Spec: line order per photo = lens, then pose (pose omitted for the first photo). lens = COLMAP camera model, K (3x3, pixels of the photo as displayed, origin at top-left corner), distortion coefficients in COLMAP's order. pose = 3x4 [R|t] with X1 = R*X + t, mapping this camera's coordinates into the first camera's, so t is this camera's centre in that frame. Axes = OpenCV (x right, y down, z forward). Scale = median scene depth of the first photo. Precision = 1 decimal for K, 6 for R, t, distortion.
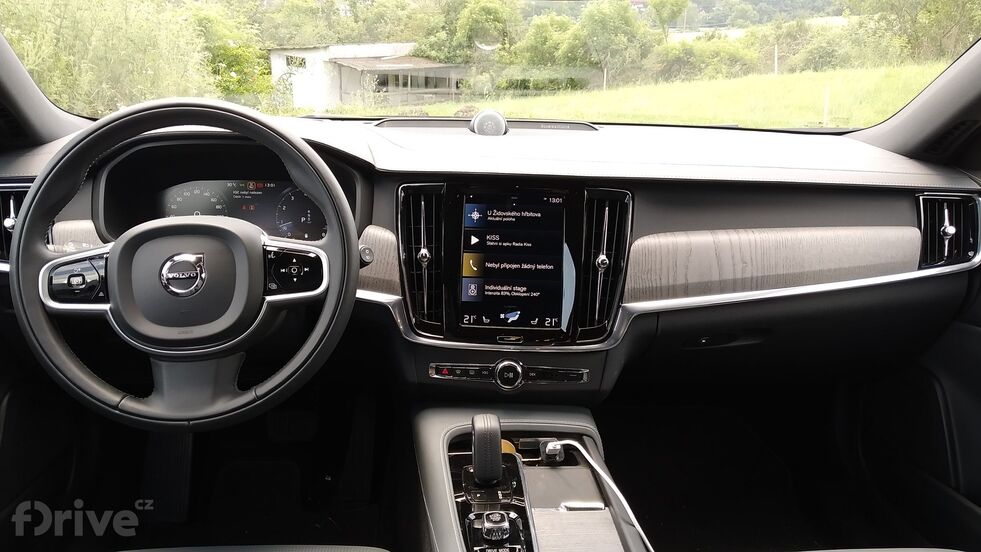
lens RADIAL K [[813.0, 0, 490.5], [0, 813.0, 276.0], [0, 0, 1]] dist [0.060382, -0.147747]
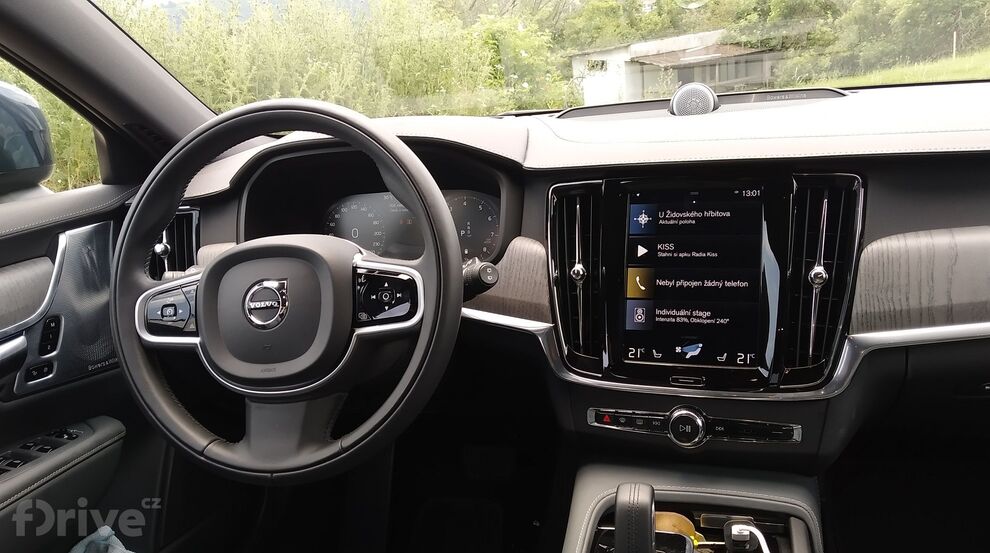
lens RADIAL K [[848.3, 0, 495.7], [0, 848.3, 287.6], [0, 0, 1]] dist [0.031793, -0.080229]
pose [[0.931248, -0.016291, -0.364021, 0.145171], [0.017444, 0.999848, -0.000121, -0.011581], [0.363967, -0.006237, 0.931391, 0.197422]]
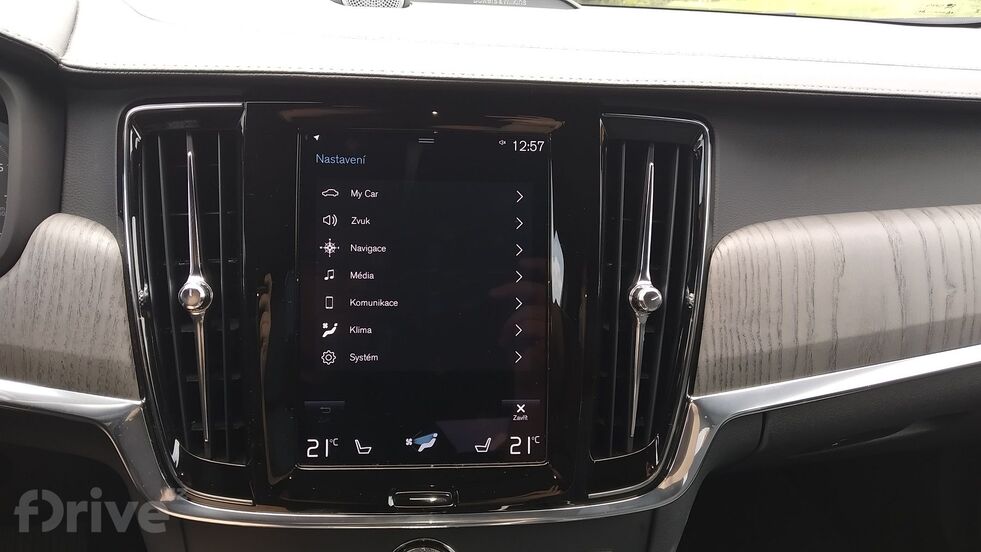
lens RADIAL K [[813.0, 0, 490.5], [0, 813.0, 276.0], [0, 0, 1]] dist [0.060382, -0.147747]
pose [[0.992475, -0.027010, 0.119428, 0.011203], [0.017778, 0.996818, 0.077697, -0.060595], [-0.121147, -0.074989, 0.989798, 0.599523]]
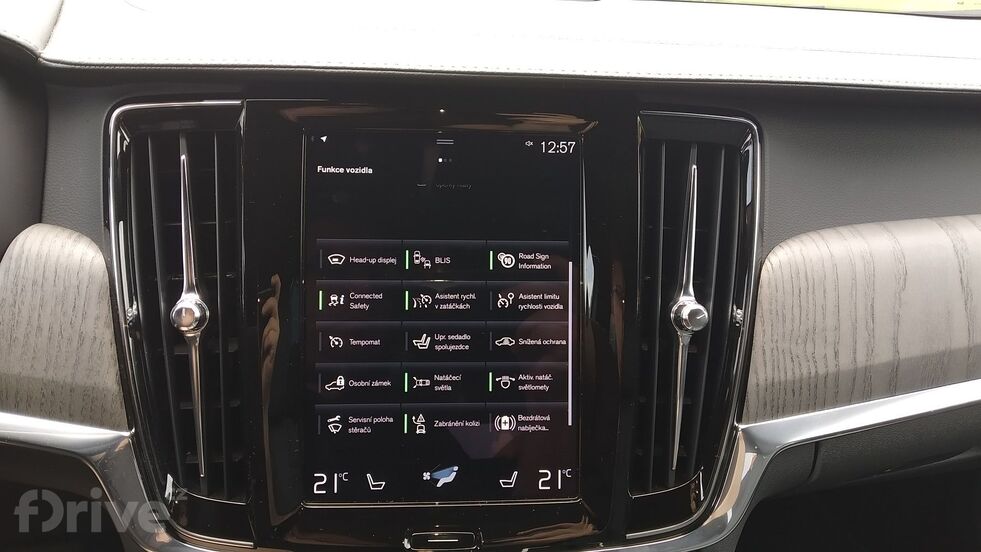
lens RADIAL K [[813.0, 0, 490.5], [0, 813.0, 276.0], [0, 0, 1]] dist [0.060382, -0.147747]
pose [[0.993028, -0.029435, 0.114142, 0.006480], [0.020578, 0.996740, 0.078012, -0.064856], [-0.116066, -0.075119, 0.990397, 0.640718]]
